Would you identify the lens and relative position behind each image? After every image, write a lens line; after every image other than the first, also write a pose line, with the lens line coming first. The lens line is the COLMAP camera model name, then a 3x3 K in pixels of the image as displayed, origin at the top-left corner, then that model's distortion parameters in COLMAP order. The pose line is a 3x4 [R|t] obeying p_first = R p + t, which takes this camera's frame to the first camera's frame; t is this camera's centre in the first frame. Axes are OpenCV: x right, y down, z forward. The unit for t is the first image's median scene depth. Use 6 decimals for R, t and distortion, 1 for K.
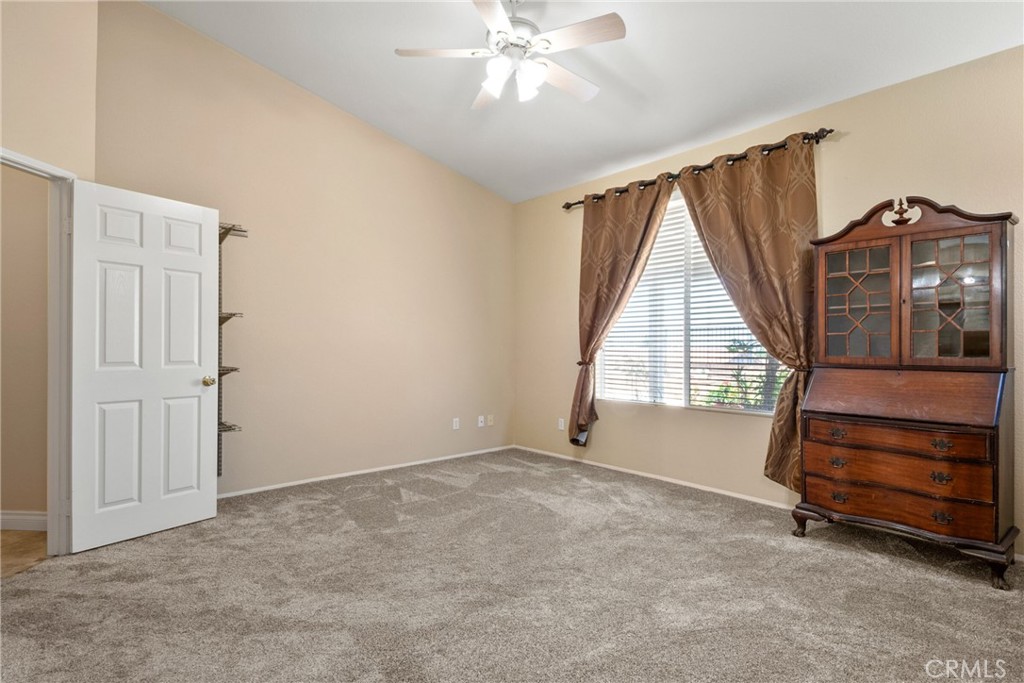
lens RADIAL K [[540.0, 0, 517.3], [0, 540.0, 351.8], [0, 0, 1]] dist [0.011344, -0.002161]
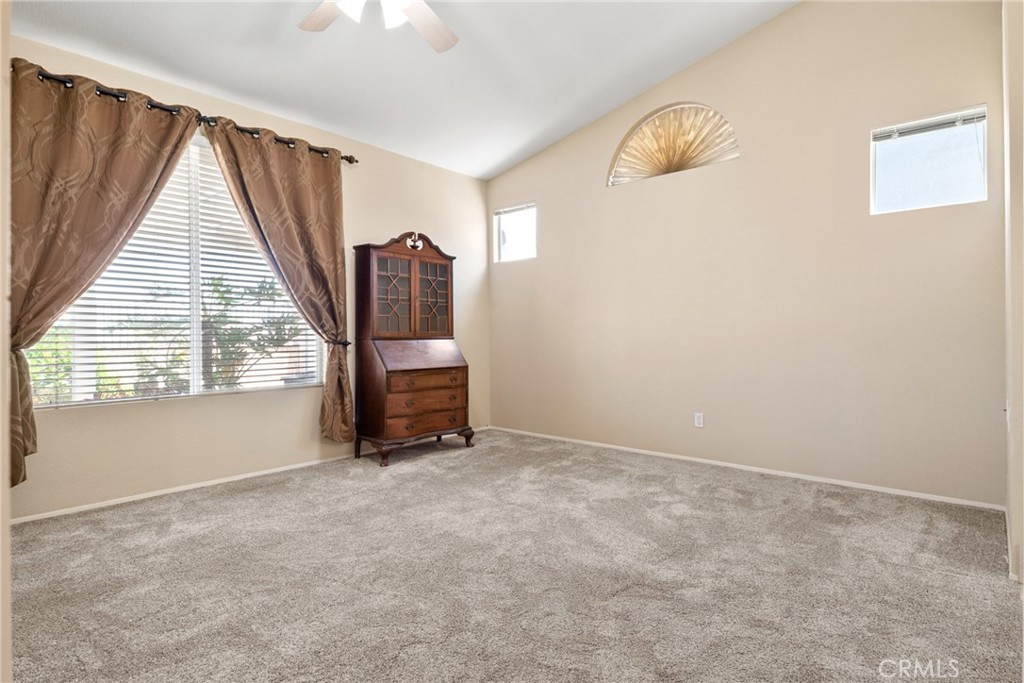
lens RADIAL K [[558.3, 0, 512.0], [0, 558.3, 341.5], [0, 0, 1]] dist [-0.000731, -0.000841]
pose [[-0.168148, -0.021587, 0.985525, -0.911959], [-0.003612, 0.999767, 0.021282, 0.002300], [-0.985755, 0.000019, -0.168187, 0.937642]]
